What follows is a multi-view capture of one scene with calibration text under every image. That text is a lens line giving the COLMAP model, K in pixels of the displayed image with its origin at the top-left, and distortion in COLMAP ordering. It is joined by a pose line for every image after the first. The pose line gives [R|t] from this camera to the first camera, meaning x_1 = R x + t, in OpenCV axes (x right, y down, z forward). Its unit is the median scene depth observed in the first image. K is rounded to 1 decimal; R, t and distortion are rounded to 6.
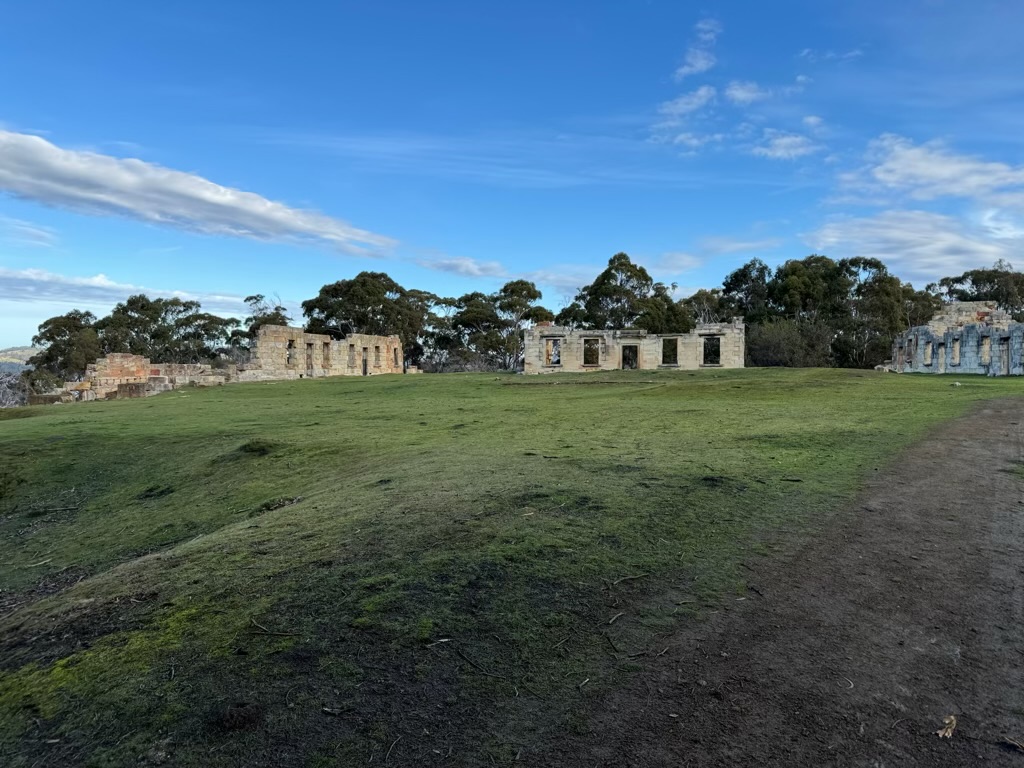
lens RADIAL K [[715.1, 0, 515.7], [0, 715.1, 383.9], [0, 0, 1]] dist [0.029267, -0.013930]
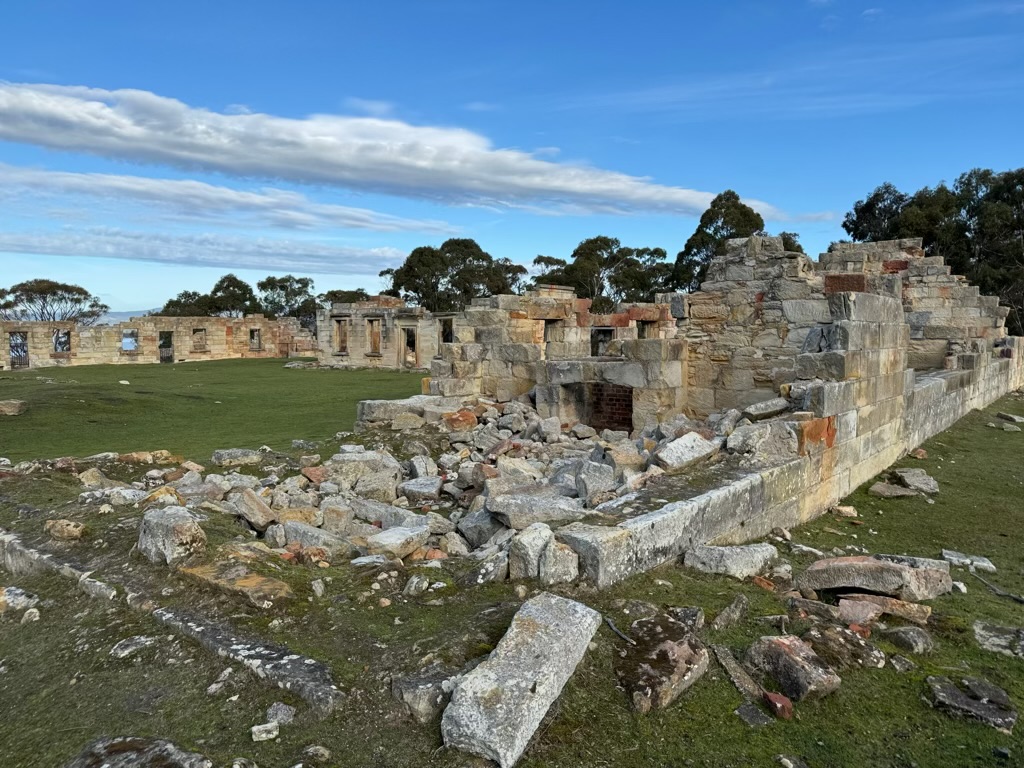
lens RADIAL K [[715.1, 0, 508.3], [0, 715.1, 383.3], [0, 0, 1]] dist [0.029267, -0.013930]
pose [[0.883952, 0.030057, -0.466611, 0.536339], [-0.005466, 0.998528, 0.053967, -0.033325], [0.467547, -0.045154, 0.882814, 0.353239]]
